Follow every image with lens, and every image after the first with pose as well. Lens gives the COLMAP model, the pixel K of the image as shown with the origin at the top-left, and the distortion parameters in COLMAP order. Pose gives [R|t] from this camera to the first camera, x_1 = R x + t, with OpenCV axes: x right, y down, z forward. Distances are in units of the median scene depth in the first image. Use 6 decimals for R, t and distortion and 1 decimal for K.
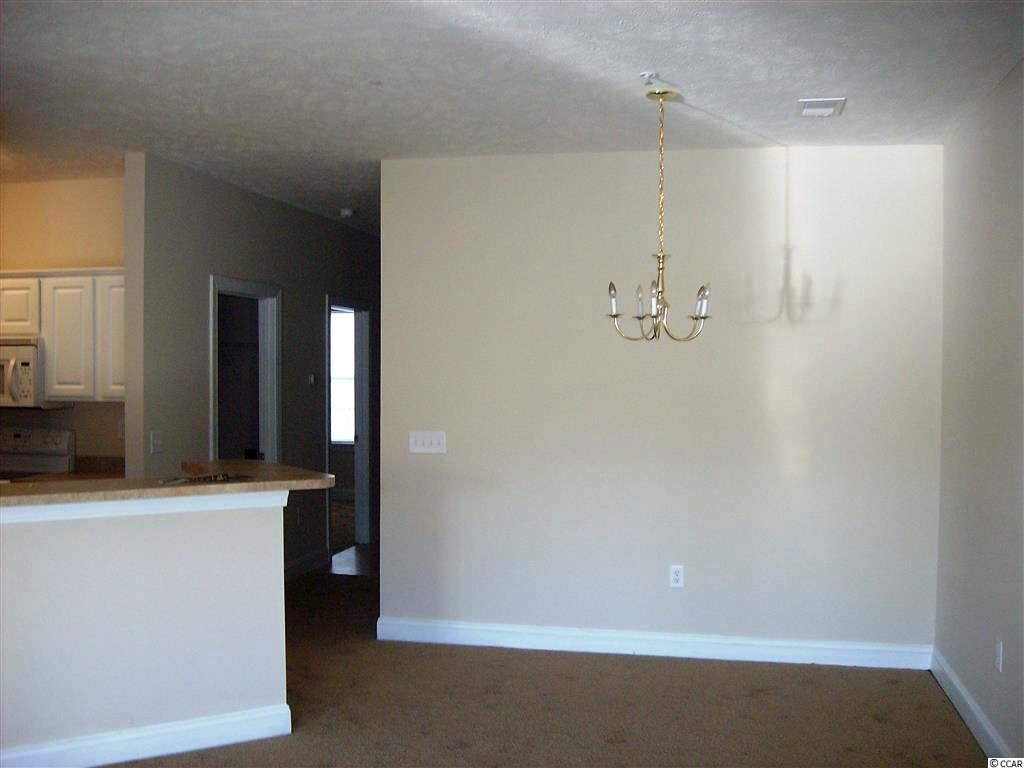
lens RADIAL K [[1040.0, 0, 514.0], [0, 1040.0, 407.2], [0, 0, 1]] dist [-0.164956, 0.166806]
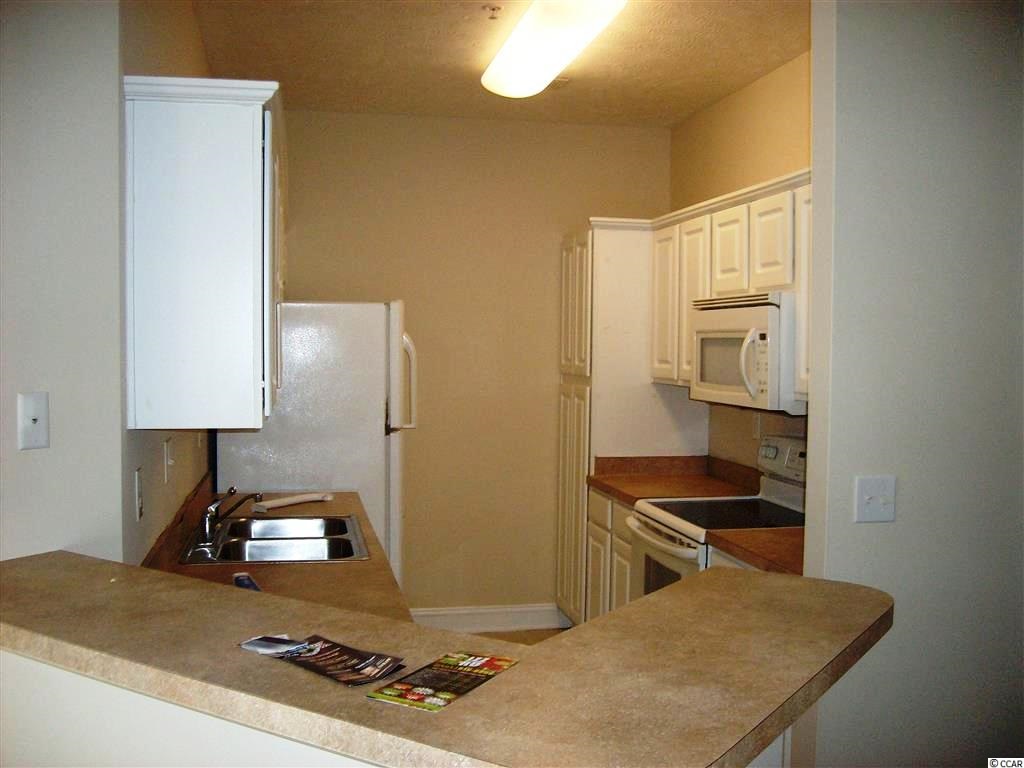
lens RADIAL K [[1040.0, 0, 514.0], [0, 1040.0, 407.2], [0, 0, 1]] dist [-0.164956, 0.166806]
pose [[0.400562, 0.049563, -0.914928, 0.011458], [-0.032830, 0.998671, 0.039726, -0.020674], [0.915681, 0.014125, 0.401657, 0.623174]]
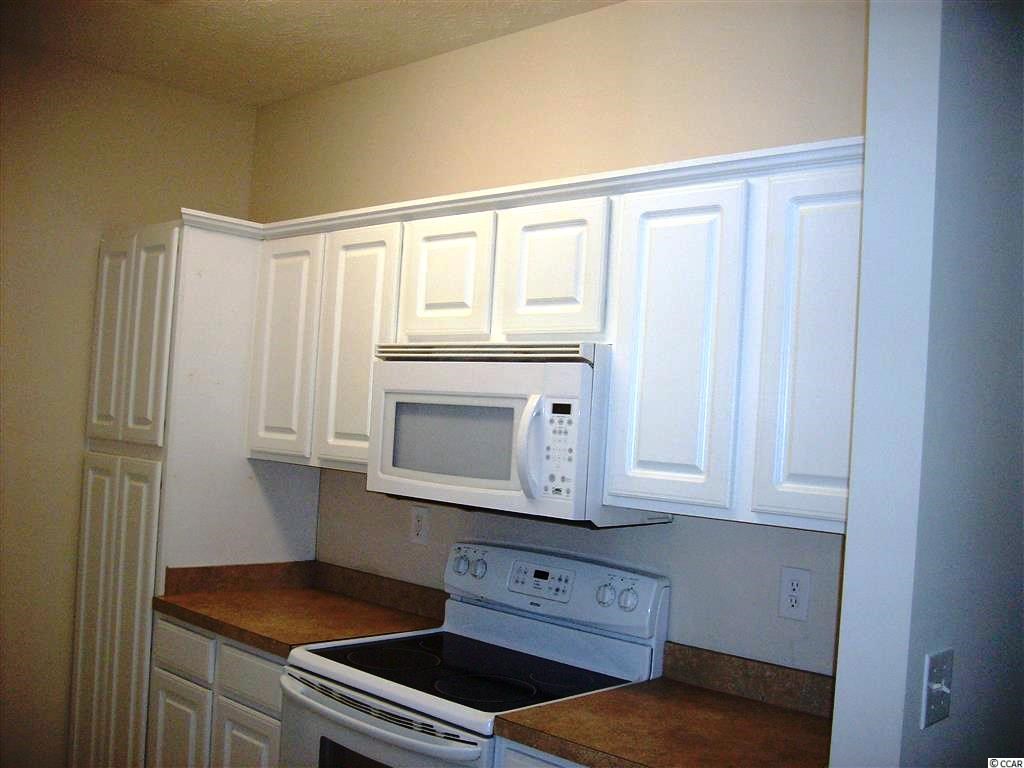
lens RADIAL K [[1040.0, 0, 514.0], [0, 1040.0, 407.2], [0, 0, 1]] dist [-0.164956, 0.166806]
pose [[0.853307, 0.037541, -0.520055, -0.290102], [-0.072000, 0.996333, -0.046216, -0.023342], [0.516413, 0.076880, 0.852881, 0.645297]]
